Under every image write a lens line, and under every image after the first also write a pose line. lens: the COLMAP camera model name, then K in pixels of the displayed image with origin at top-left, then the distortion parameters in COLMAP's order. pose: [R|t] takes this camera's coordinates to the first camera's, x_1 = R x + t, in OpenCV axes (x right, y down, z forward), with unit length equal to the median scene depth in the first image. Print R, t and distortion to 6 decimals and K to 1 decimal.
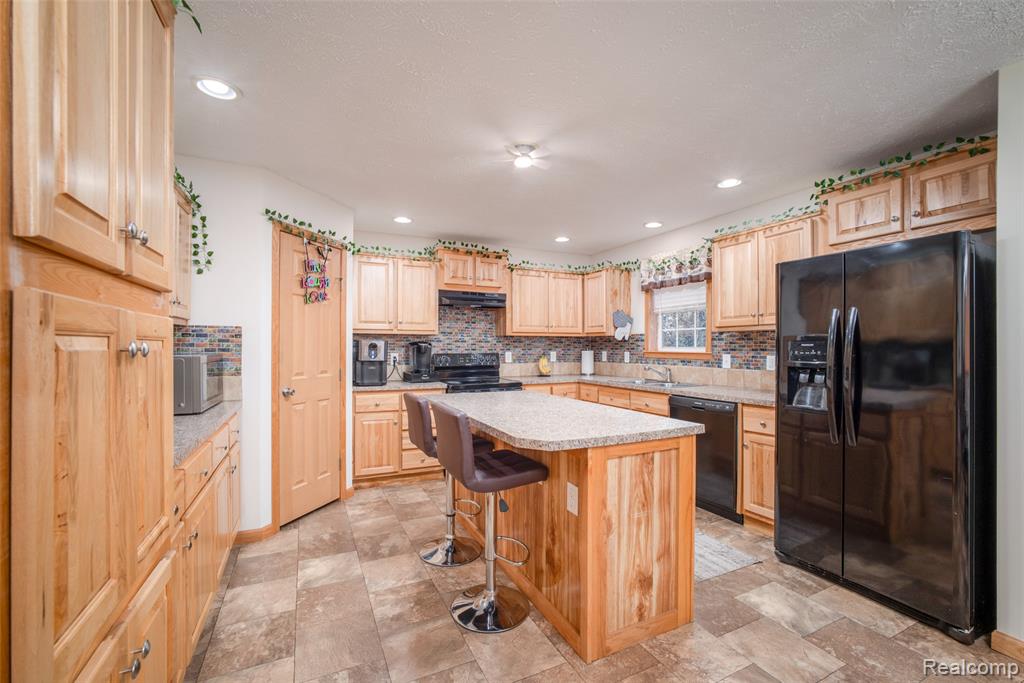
lens RADIAL K [[435.0, 0, 510.8], [0, 435.0, 335.2], [0, 0, 1]] dist [-0.032494, 0.011170]
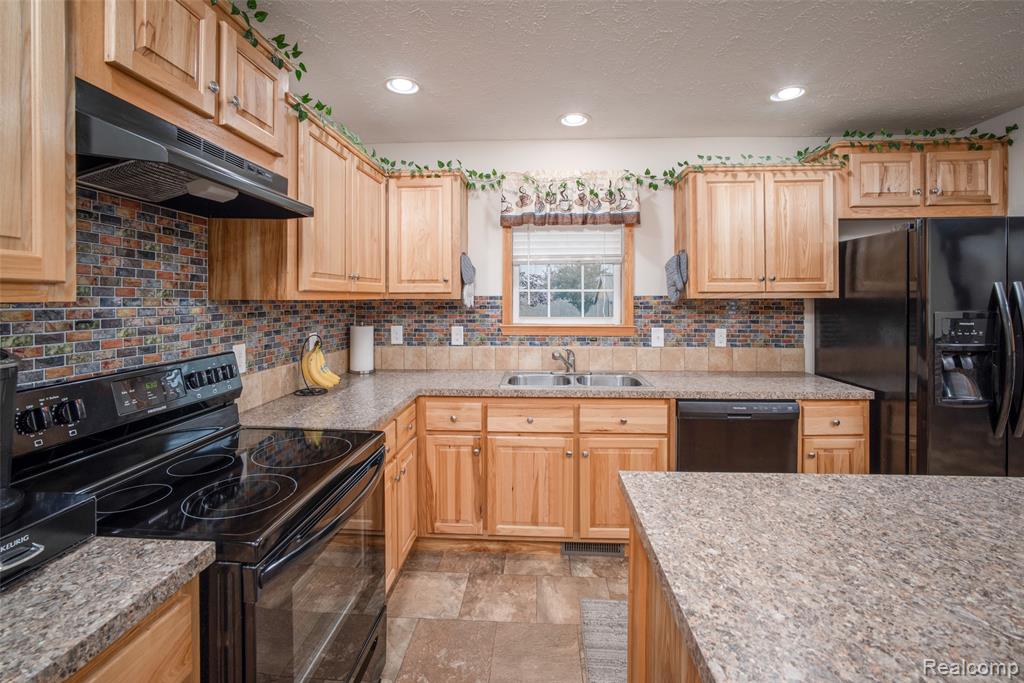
lens RADIAL K [[444.0, 0, 514.2], [0, 444.0, 295.5], [0, 0, 1]] dist [-0.035940, 0.011603]
pose [[0.483794, 0.002321, 0.875179, -0.234126], [-0.020041, 0.999764, 0.008428, -0.010291], [-0.874953, -0.021617, 0.483726, 0.701504]]
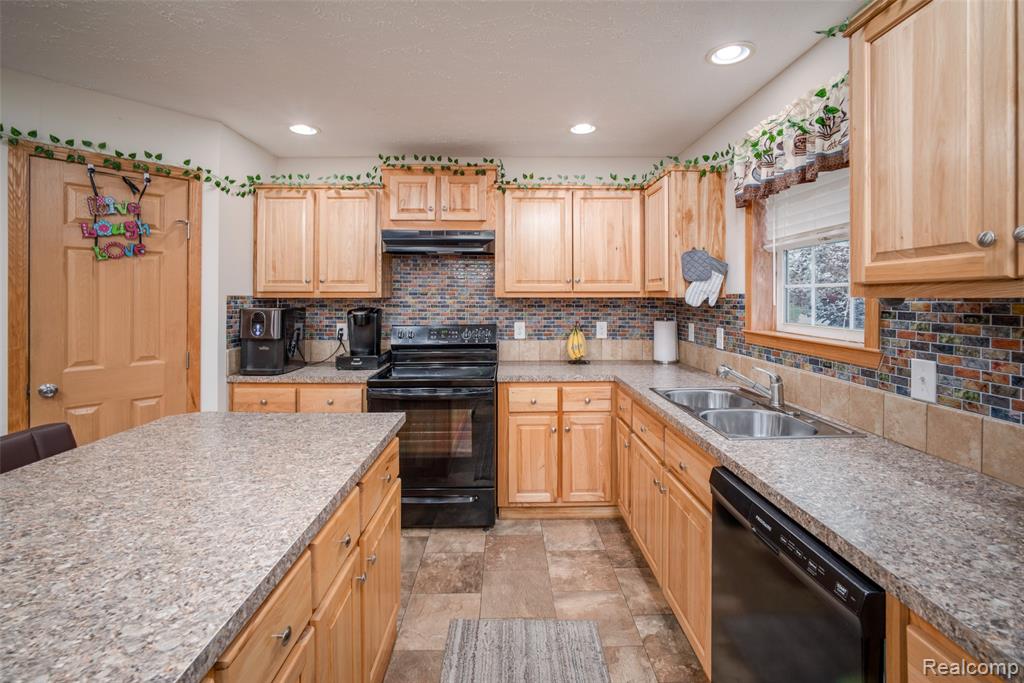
lens RADIAL K [[453.2, 0, 506.0], [0, 453.2, 285.4], [0, 0, 1]] dist [-0.014591, -0.000461]
pose [[0.905353, -0.012352, -0.424481, 0.287880], [0.012918, 0.999915, -0.001545, -0.016314], [0.424464, -0.004085, 0.905436, 0.436782]]
